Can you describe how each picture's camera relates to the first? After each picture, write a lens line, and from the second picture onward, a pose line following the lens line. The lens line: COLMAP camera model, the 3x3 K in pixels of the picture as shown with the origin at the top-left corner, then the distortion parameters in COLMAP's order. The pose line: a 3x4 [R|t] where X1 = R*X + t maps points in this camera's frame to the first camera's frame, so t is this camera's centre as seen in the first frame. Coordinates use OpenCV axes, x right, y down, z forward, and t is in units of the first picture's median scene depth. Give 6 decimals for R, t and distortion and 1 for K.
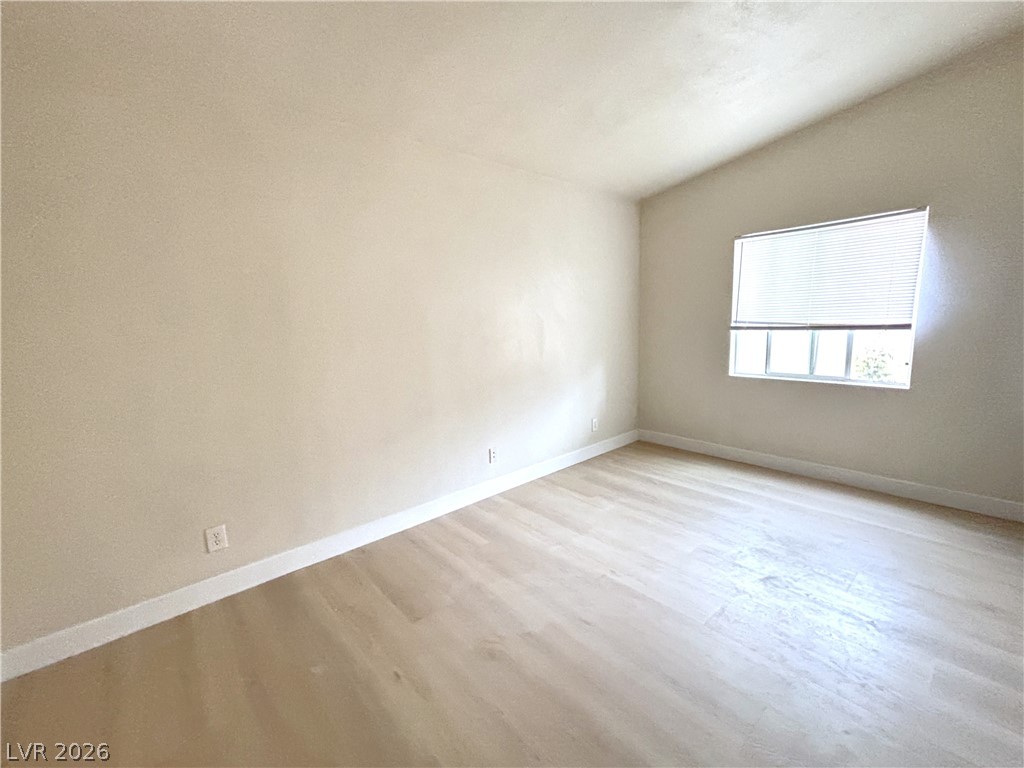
lens RADIAL K [[422.1, 0, 512.0], [0, 422.1, 384.0], [0, 0, 1]] dist [-0.000108, -0.000330]
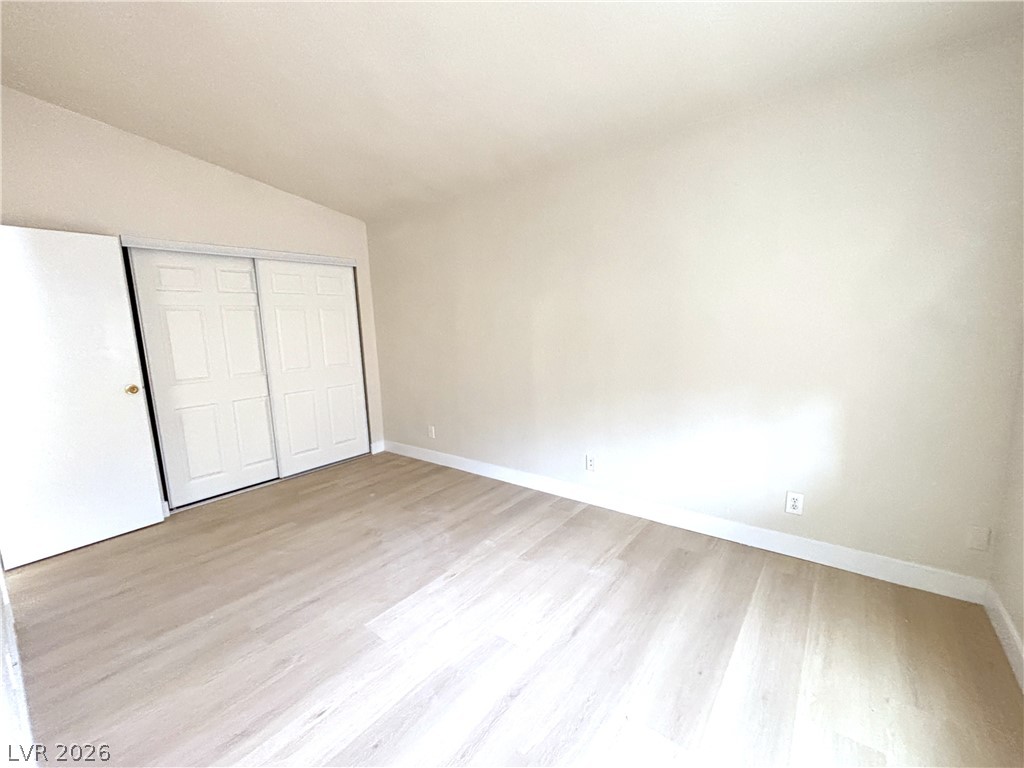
lens RADIAL K [[422.1, 0, 512.0], [0, 422.1, 384.0], [0, 0, 1]] dist [-0.000108, -0.000330]
pose [[0.203906, 0.185064, -0.961340, 0.907738], [-0.121605, 0.979153, 0.162700, -0.161784], [0.971409, 0.083728, 0.222160, 0.660481]]
